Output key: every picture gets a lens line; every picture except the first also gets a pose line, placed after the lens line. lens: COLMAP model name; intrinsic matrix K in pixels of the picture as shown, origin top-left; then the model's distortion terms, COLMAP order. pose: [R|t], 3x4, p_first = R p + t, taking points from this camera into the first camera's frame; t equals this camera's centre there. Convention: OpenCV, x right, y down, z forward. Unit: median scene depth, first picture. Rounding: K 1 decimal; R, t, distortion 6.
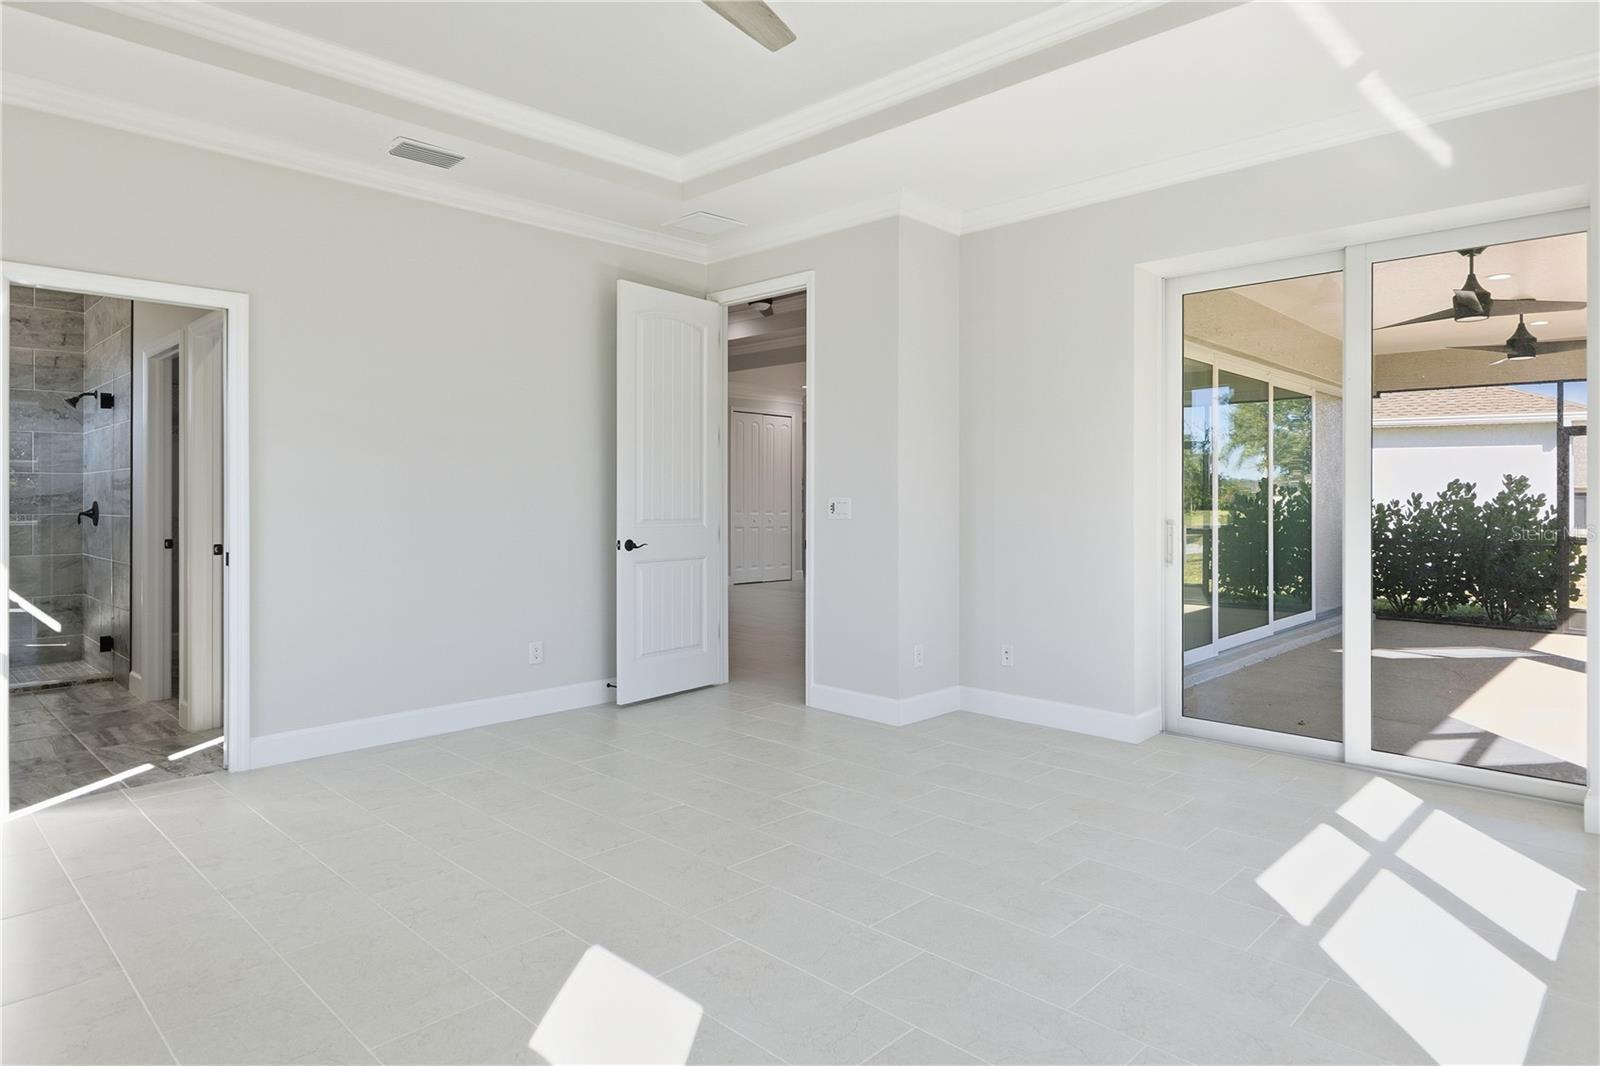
lens RADIAL K [[917.7, 0, 802.7], [0, 917.7, 497.8], [0, 0, 1]] dist [0.000404, 0.000531]
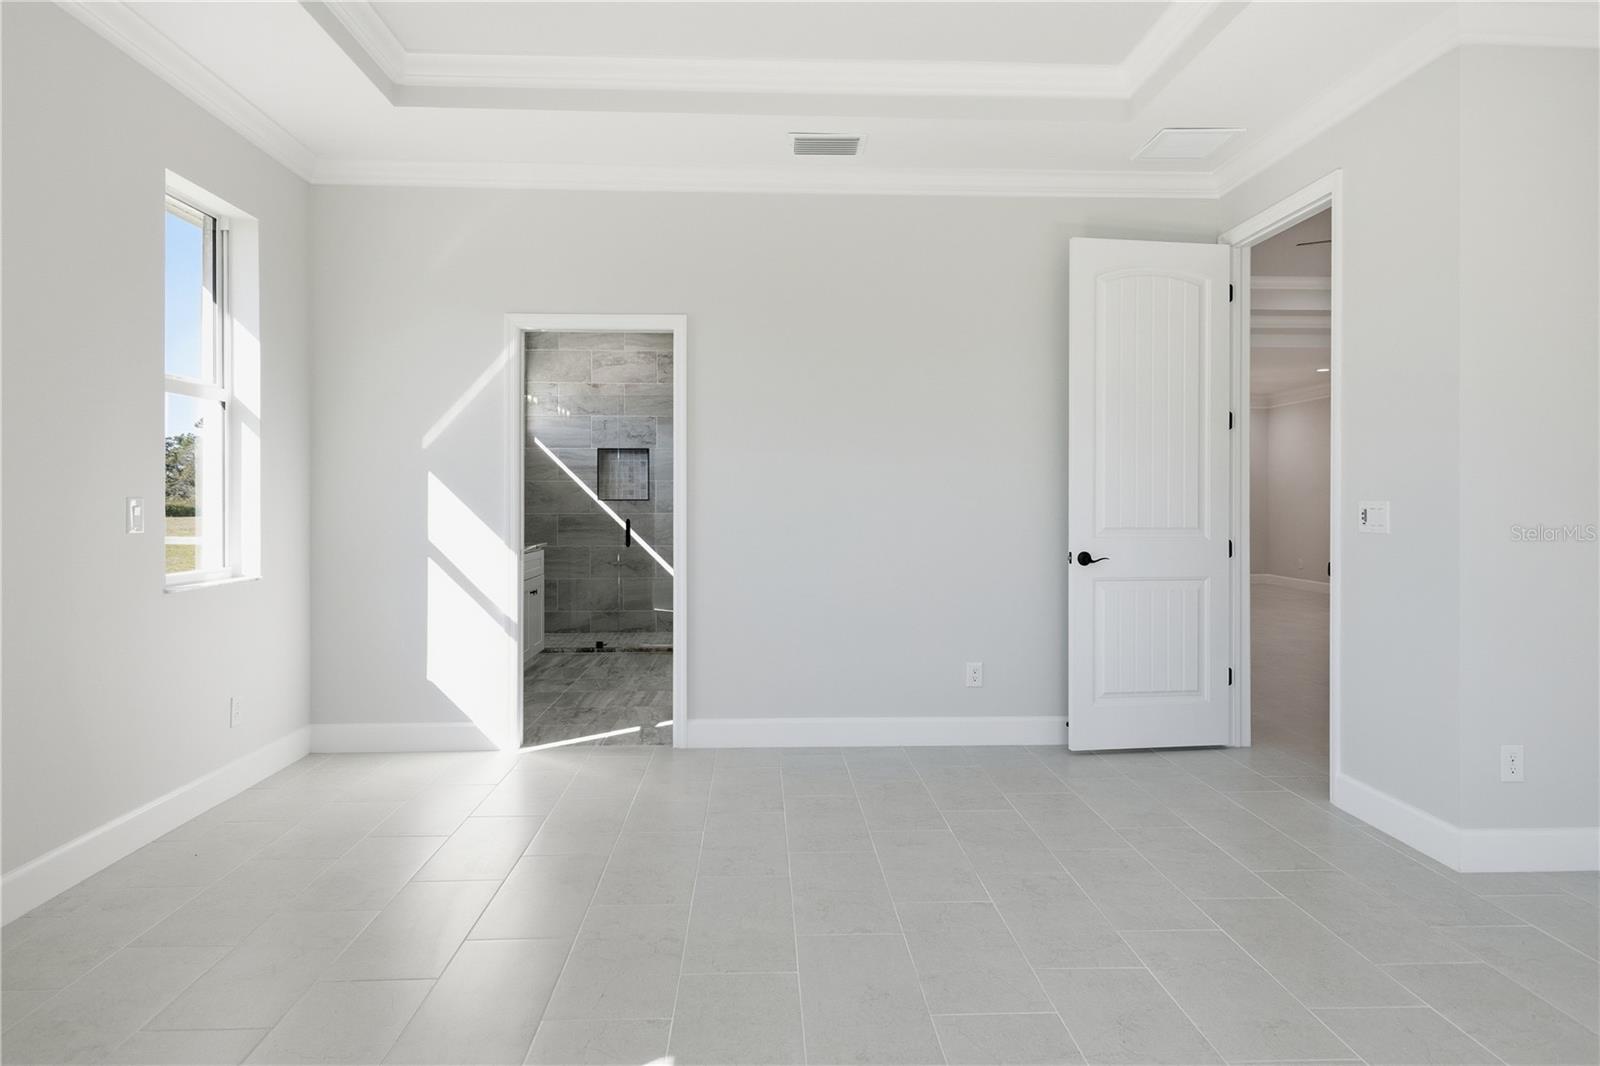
lens RADIAL K [[917.7, 0, 802.7], [0, 917.7, 497.8], [0, 0, 1]] dist [0.000404, 0.000531]
pose [[0.728512, 0.000378, -0.685033, 0.191345], [-0.002021, 0.999997, -0.001597, -0.000835], [0.685030, 0.002548, 0.728510, 0.229038]]
